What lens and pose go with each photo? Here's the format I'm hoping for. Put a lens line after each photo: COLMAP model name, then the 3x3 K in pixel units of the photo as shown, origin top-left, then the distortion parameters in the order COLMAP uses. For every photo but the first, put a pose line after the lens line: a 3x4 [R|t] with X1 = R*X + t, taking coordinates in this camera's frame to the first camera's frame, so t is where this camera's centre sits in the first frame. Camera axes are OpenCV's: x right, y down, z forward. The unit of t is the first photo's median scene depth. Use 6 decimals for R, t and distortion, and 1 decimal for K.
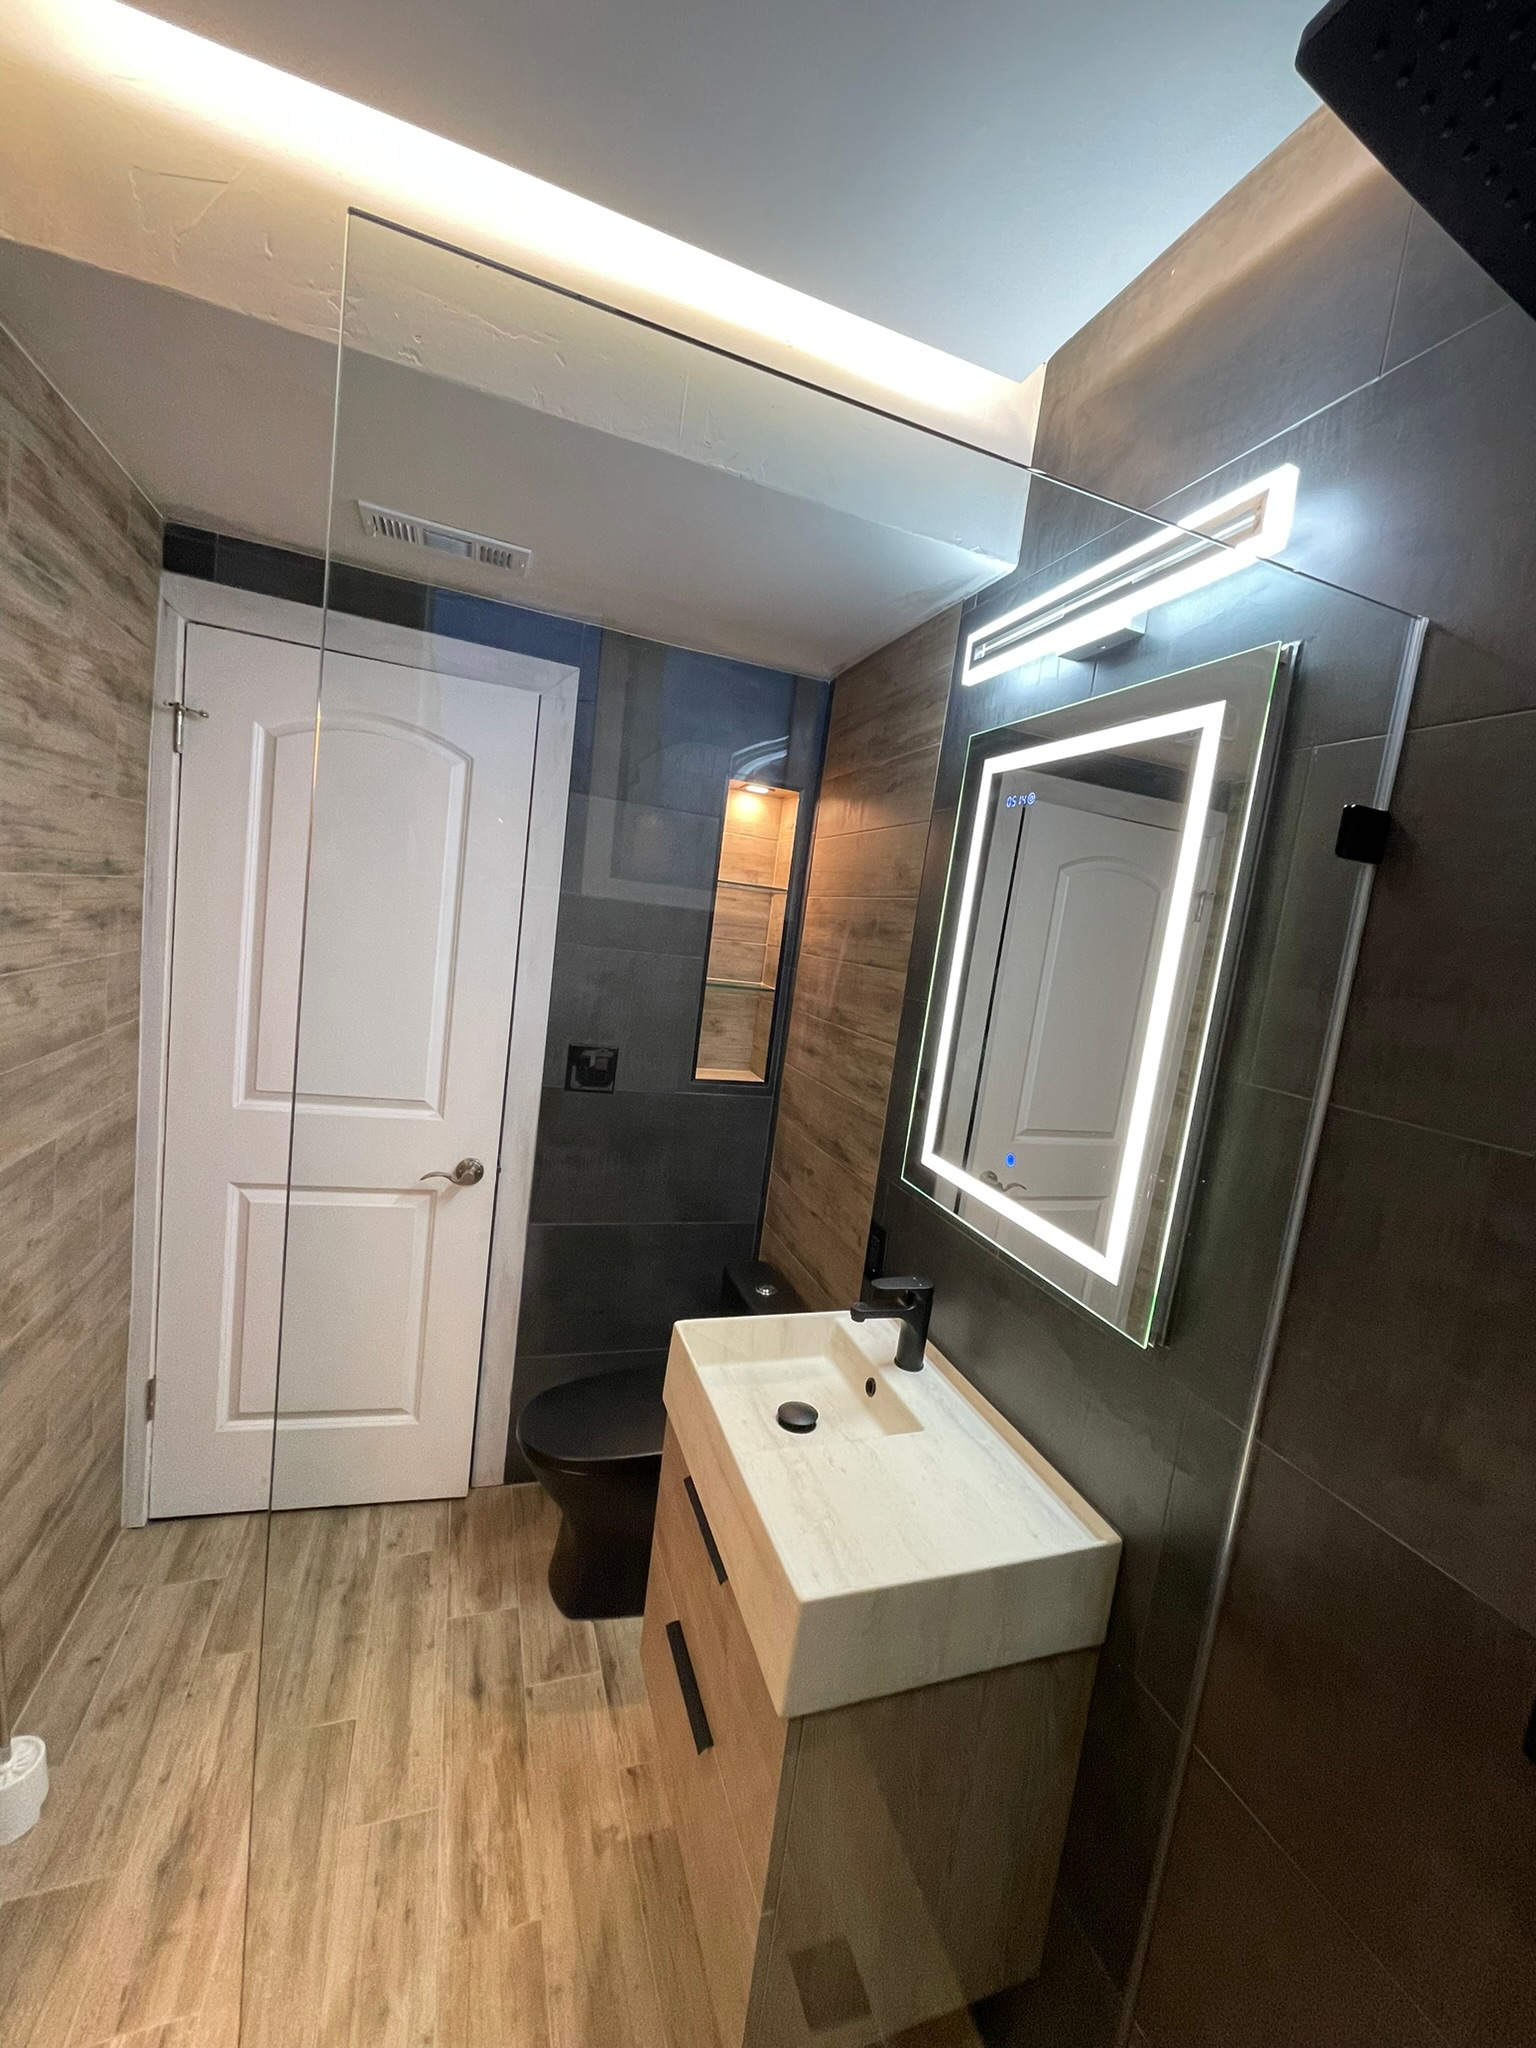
lens RADIAL K [[819.7, 0, 780.6], [0, 819.7, 1020.8], [0, 0, 1]] dist [-0.000297, -0.000990]
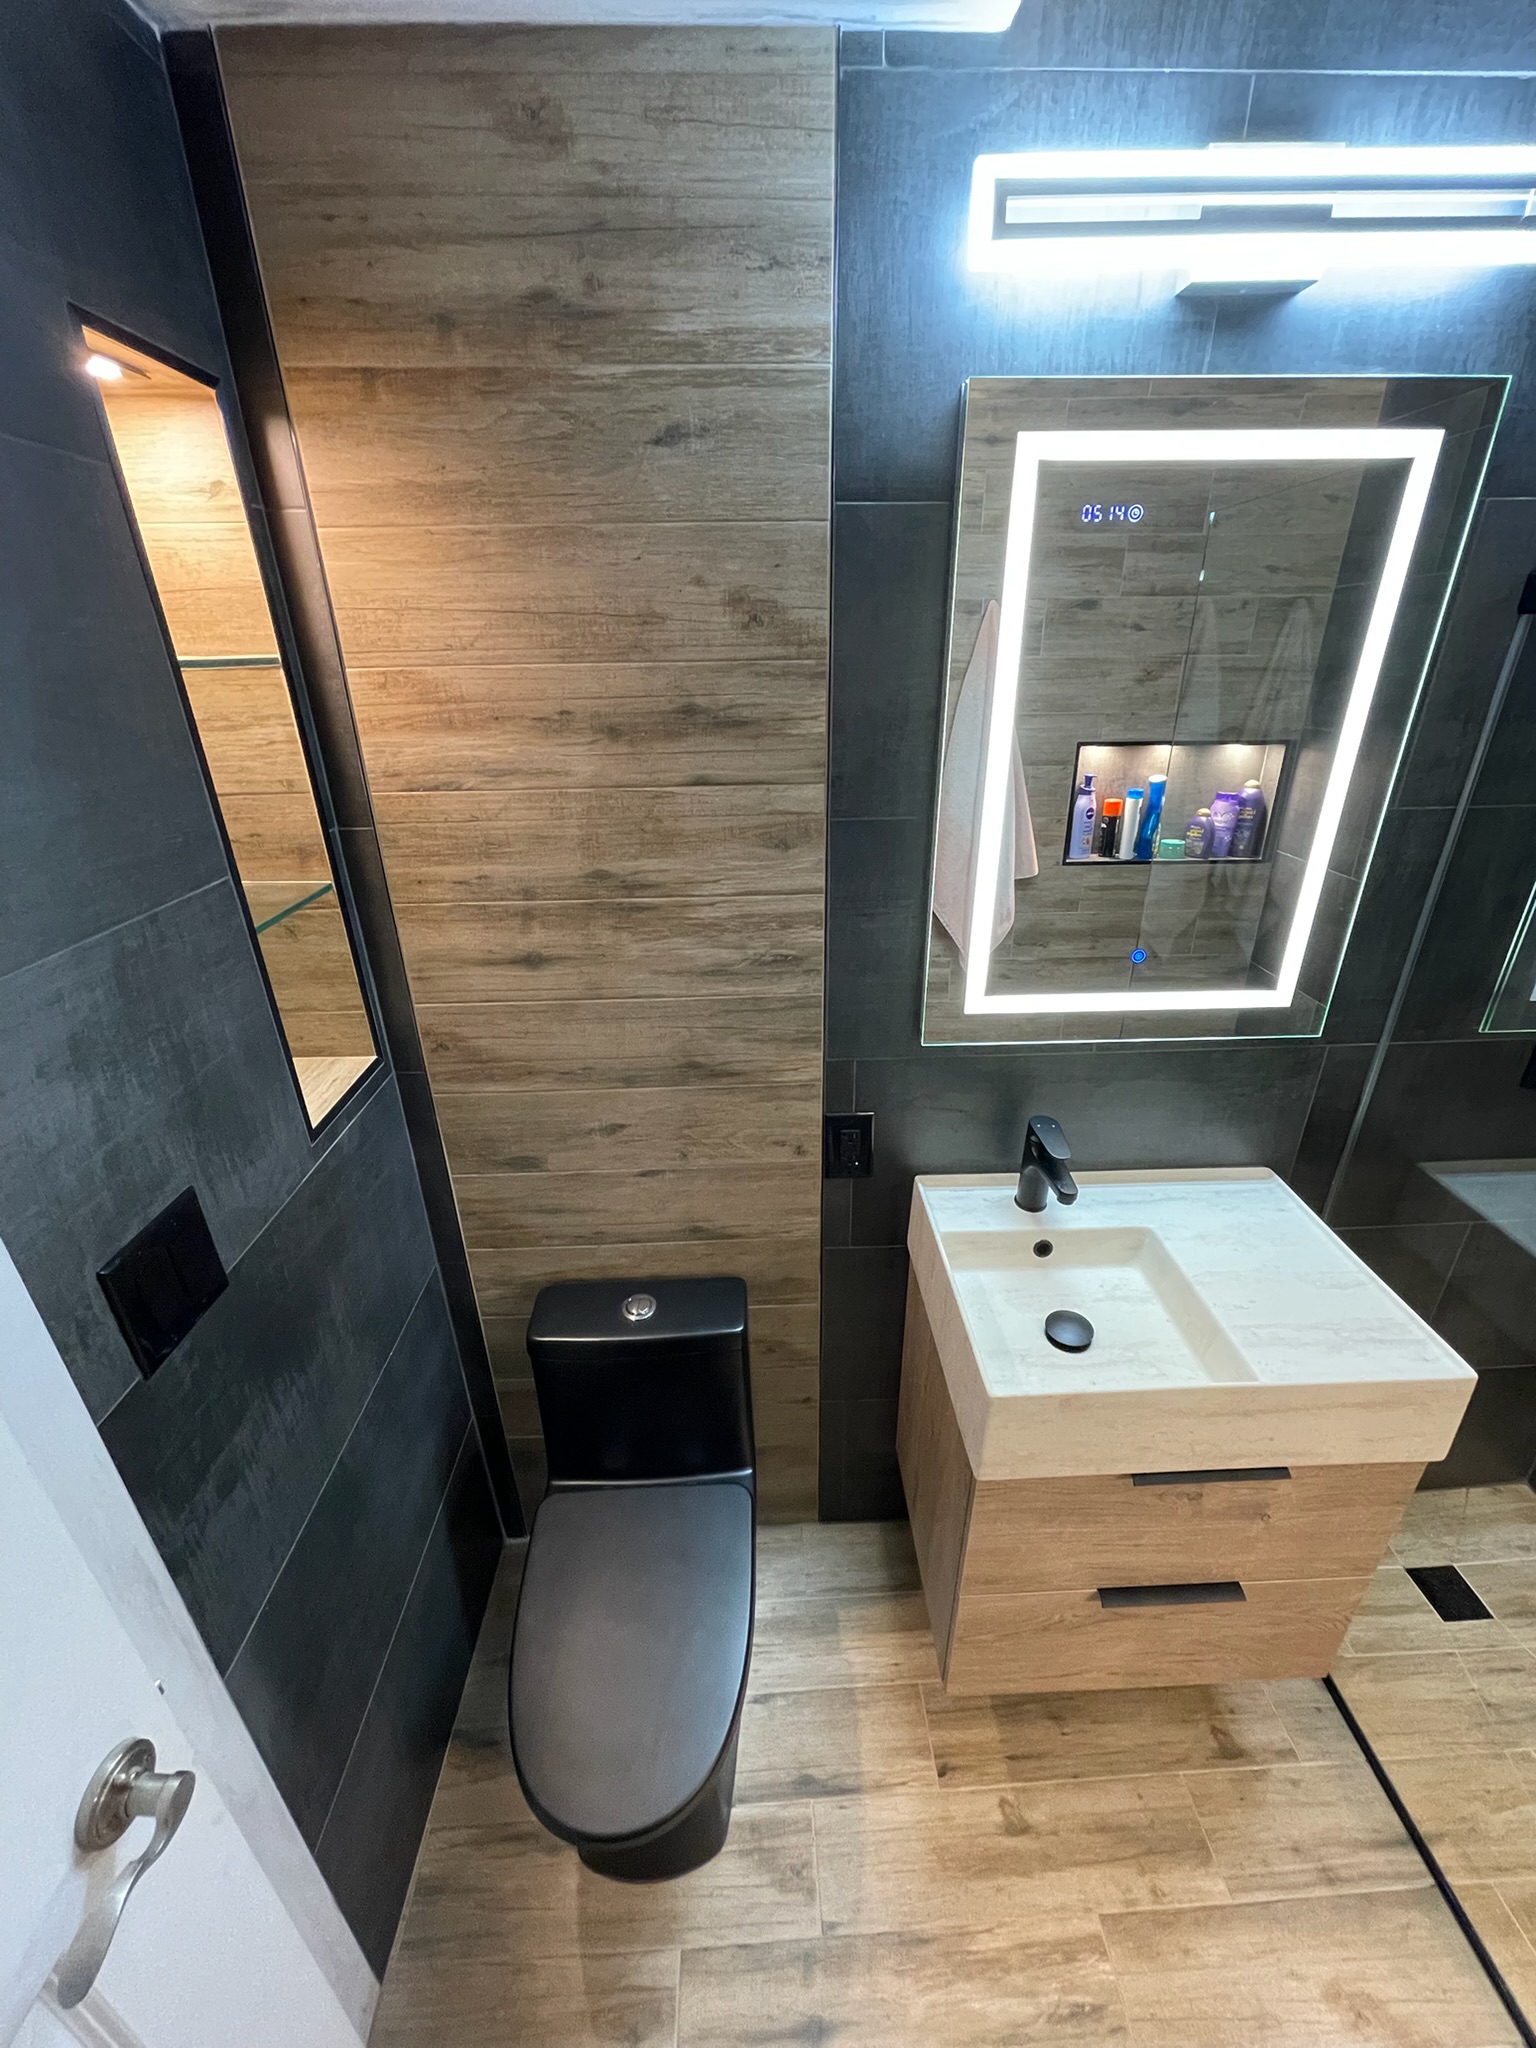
lens RADIAL K [[819.7, 0, 783.2], [0, 819.7, 1022.2], [0, 0, 1]] dist [-0.000297, -0.000990]
pose [[0.302141, -0.508971, 0.806015, -0.498446], [0.157814, 0.860572, 0.484264, -0.222409], [-0.940109, -0.019116, 0.340337, 0.814838]]
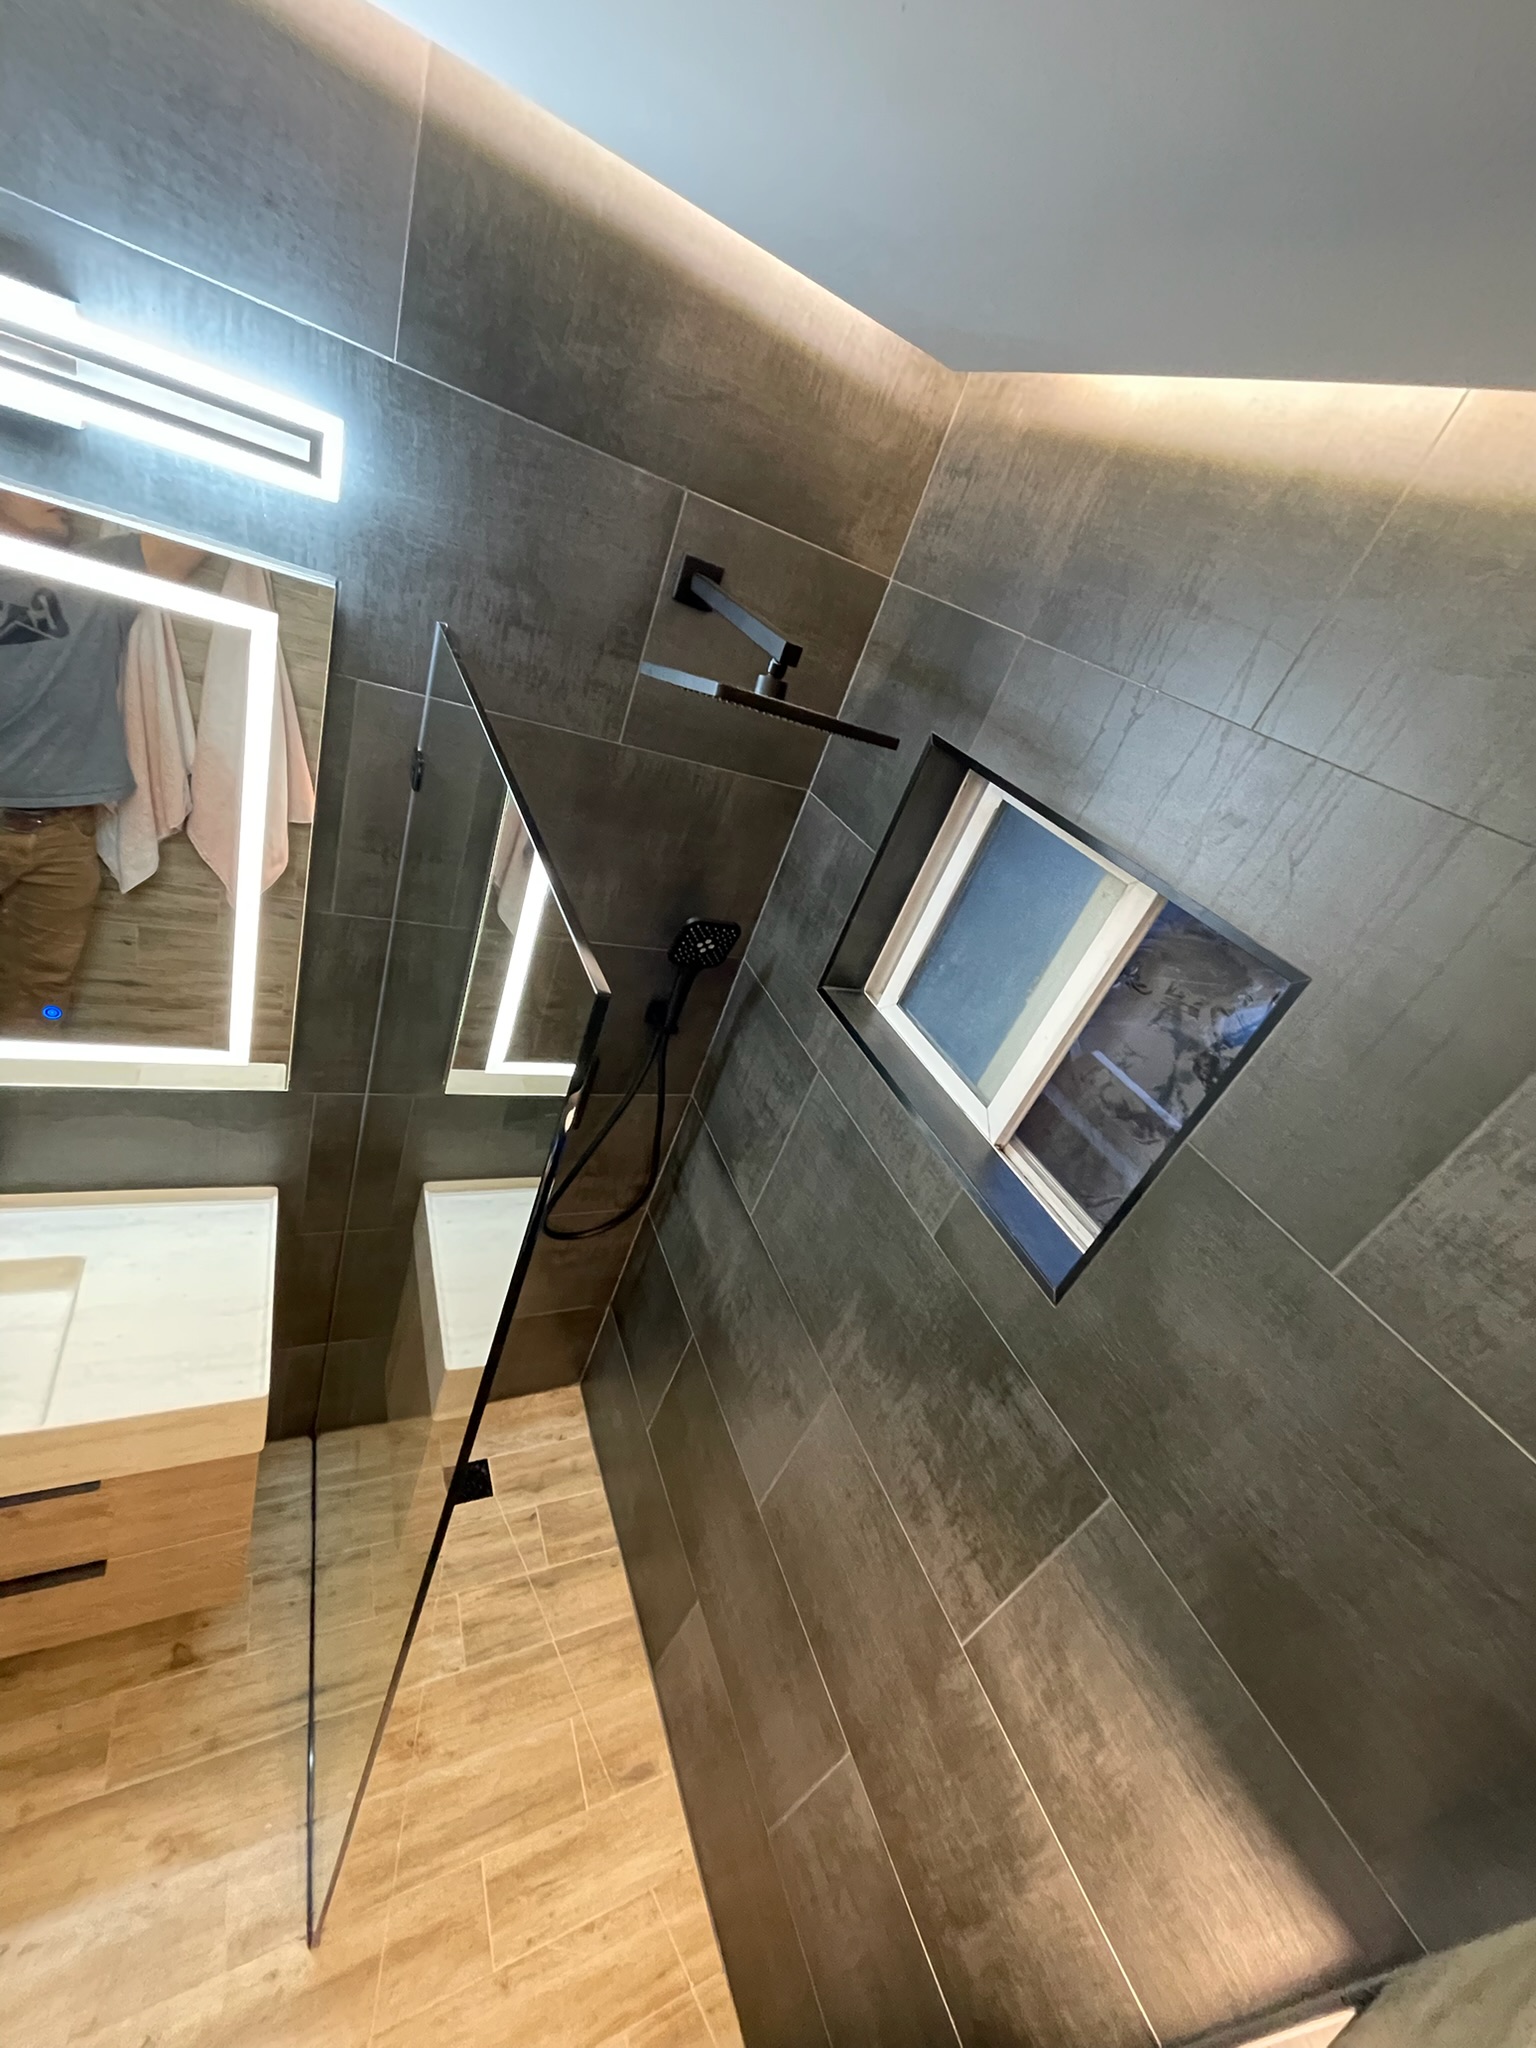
lens RADIAL K [[819.7, 0, 764.8], [0, 819.7, 1023.2], [0, 0, 1]] dist [-0.000297, -0.000990]
pose [[-0.029224, -0.620195, 0.783903, -0.382562], [-0.242629, 0.765185, 0.596341, -0.453751], [-0.969679, -0.172770, -0.172839, 0.275243]]
